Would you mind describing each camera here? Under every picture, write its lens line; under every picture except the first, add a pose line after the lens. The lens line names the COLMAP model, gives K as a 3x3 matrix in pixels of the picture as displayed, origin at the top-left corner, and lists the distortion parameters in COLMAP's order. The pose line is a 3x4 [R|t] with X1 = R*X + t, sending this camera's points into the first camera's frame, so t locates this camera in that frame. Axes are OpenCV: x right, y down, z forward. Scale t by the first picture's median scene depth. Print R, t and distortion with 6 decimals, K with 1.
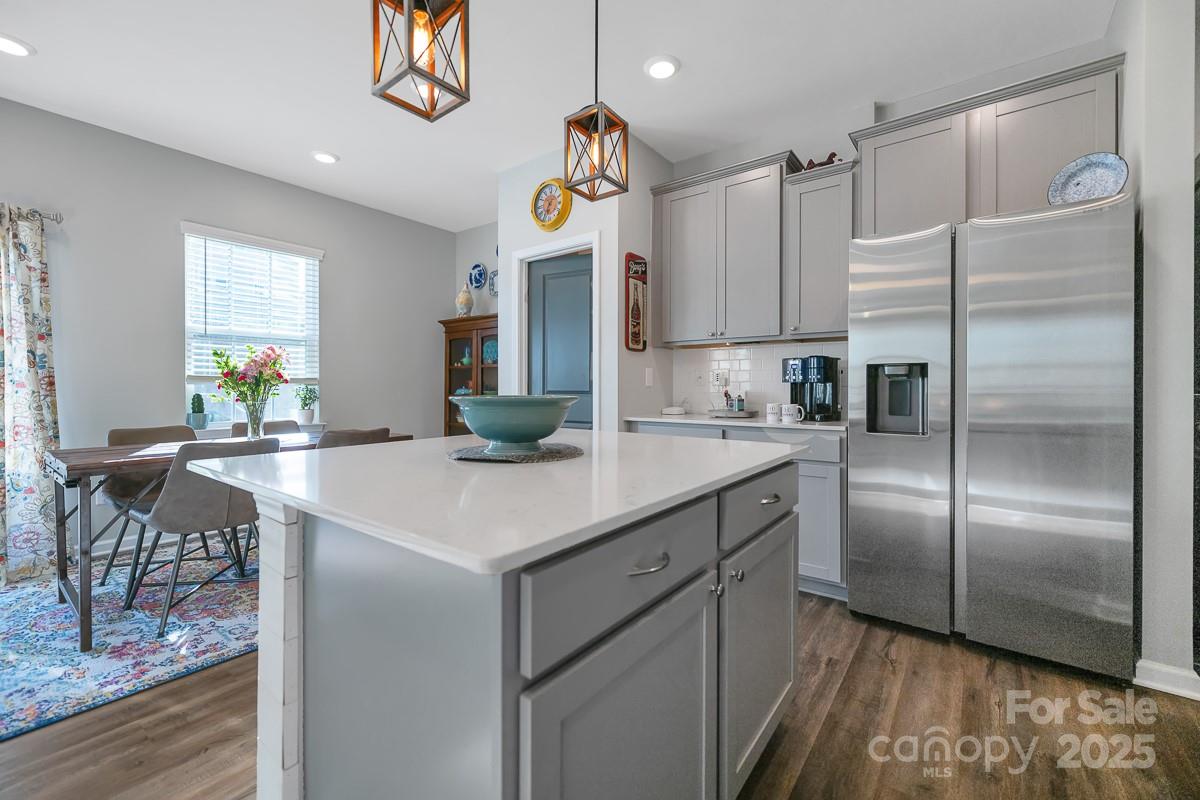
lens RADIAL K [[488.3, 0, 623.7], [0, 488.3, 387.0], [0, 0, 1]] dist [0.000912, -0.001069]
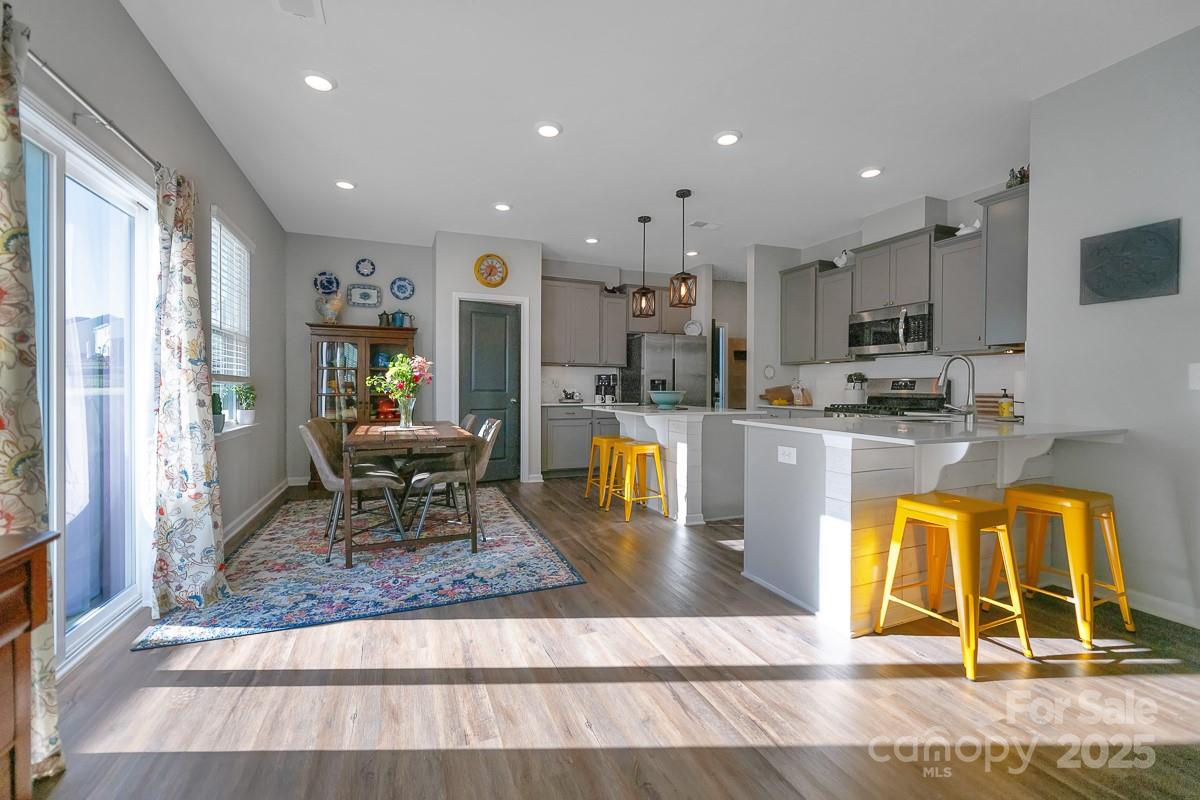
lens RADIAL K [[488.3, 0, 602.9], [0, 488.3, 390.5], [0, 0, 1]] dist [0.000912, -0.001069]
pose [[0.501445, -0.005288, 0.865174, -1.549648], [-0.005601, 0.999941, 0.009358, -0.006499], [-0.865172, -0.009539, 0.501385, -0.110337]]
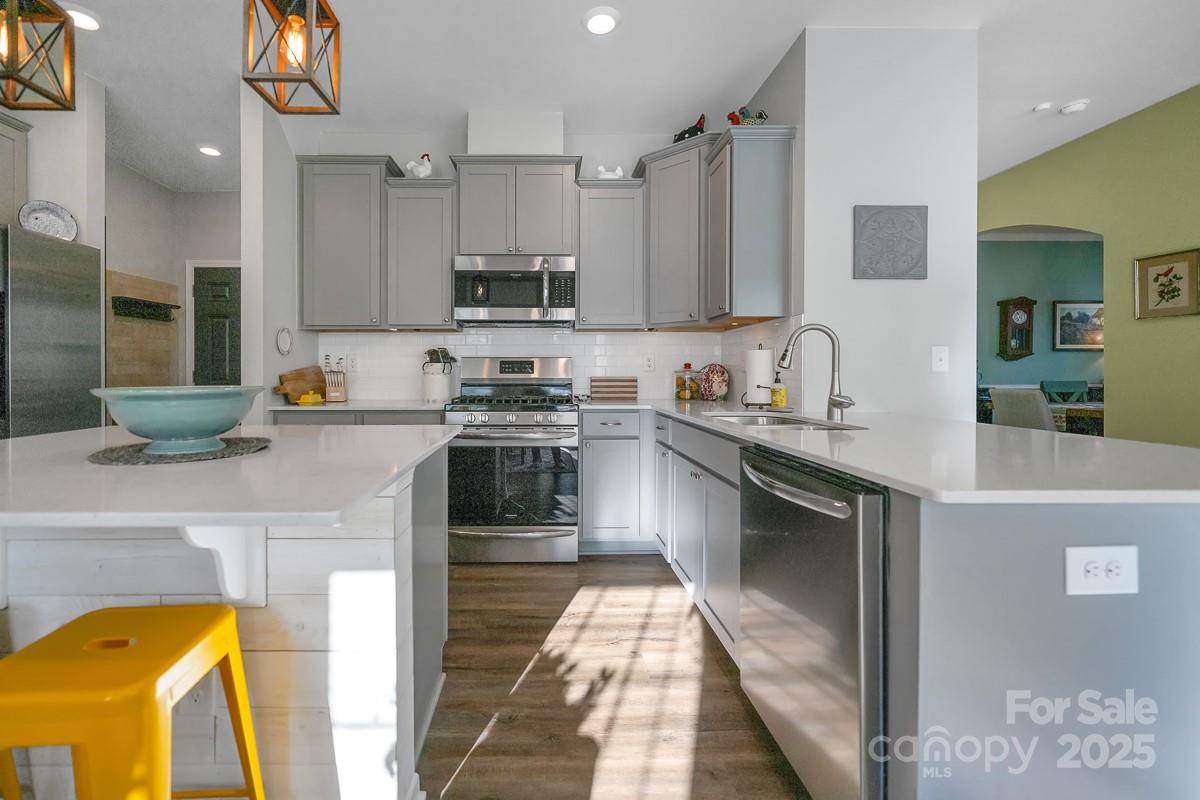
lens RADIAL K [[488.3, 0, 542.7], [0, 488.3, 375.7], [0, 0, 1]] dist [0.000912, -0.001069]
pose [[-0.612109, -0.010531, 0.790703, -0.654420], [0.000055, 0.999911, 0.013360, -0.008017], [-0.790773, 0.008221, -0.612054, 0.493938]]
